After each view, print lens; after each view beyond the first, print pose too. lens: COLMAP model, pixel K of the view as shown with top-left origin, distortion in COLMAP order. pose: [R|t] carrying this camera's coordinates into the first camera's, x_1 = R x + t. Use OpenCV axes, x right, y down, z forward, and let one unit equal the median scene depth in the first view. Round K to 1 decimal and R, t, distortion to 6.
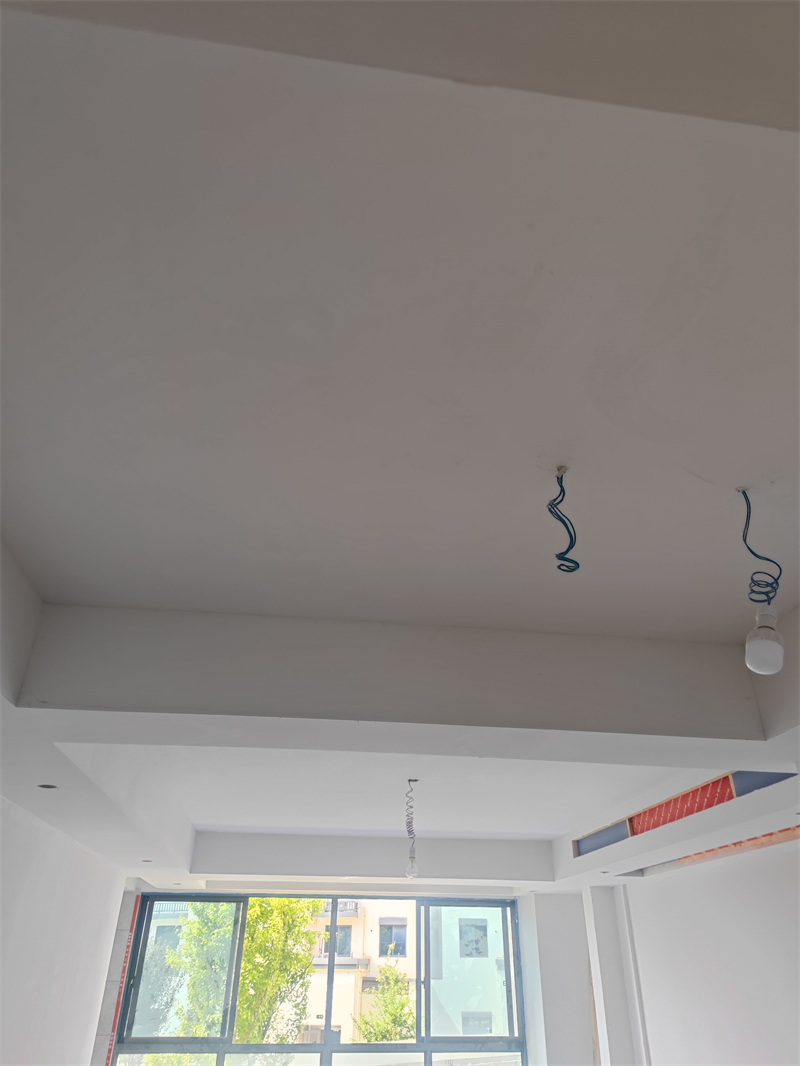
lens RADIAL K [[711.2, 0, 409.5], [0, 711.2, 542.4], [0, 0, 1]] dist [0.072242, -0.057649]
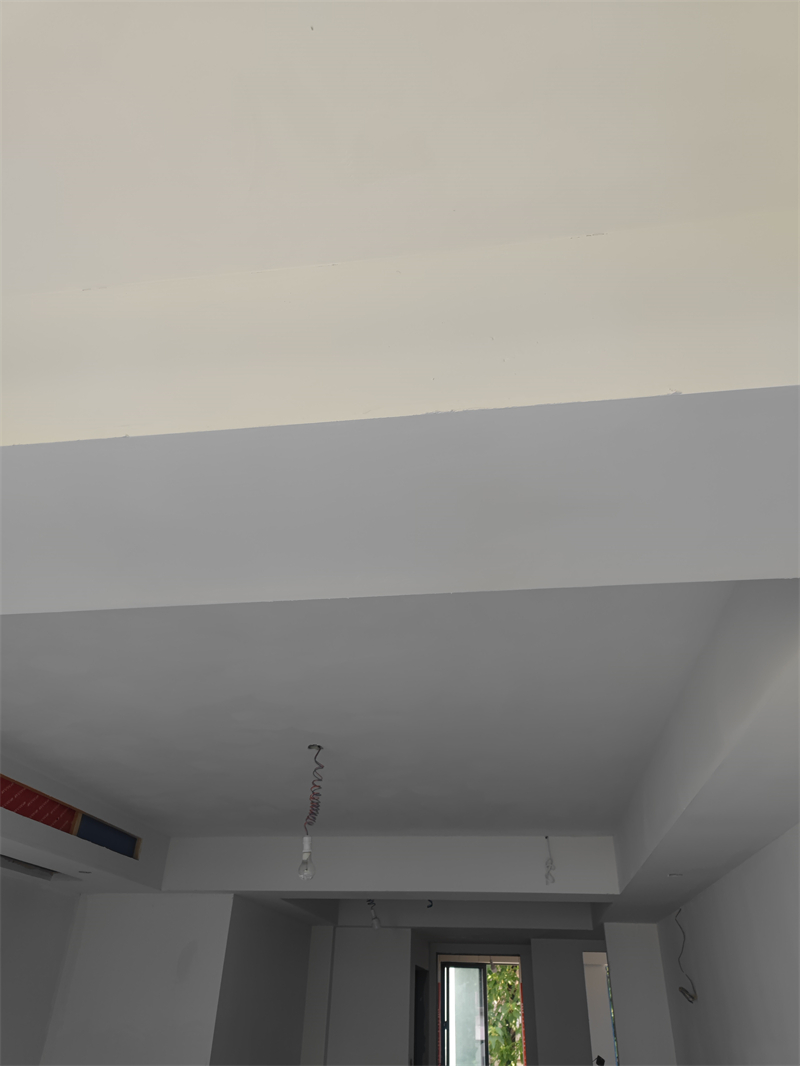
lens RADIAL K [[720.2, 0, 408.2], [0, 720.2, 542.5], [0, 0, 1]] dist [0.060195, -0.053876]
pose [[-0.961185, 0.120128, 0.248381, -0.208754], [-0.169123, 0.454755, -0.874411, 0.615833], [-0.217993, -0.882478, -0.416788, 1.040617]]
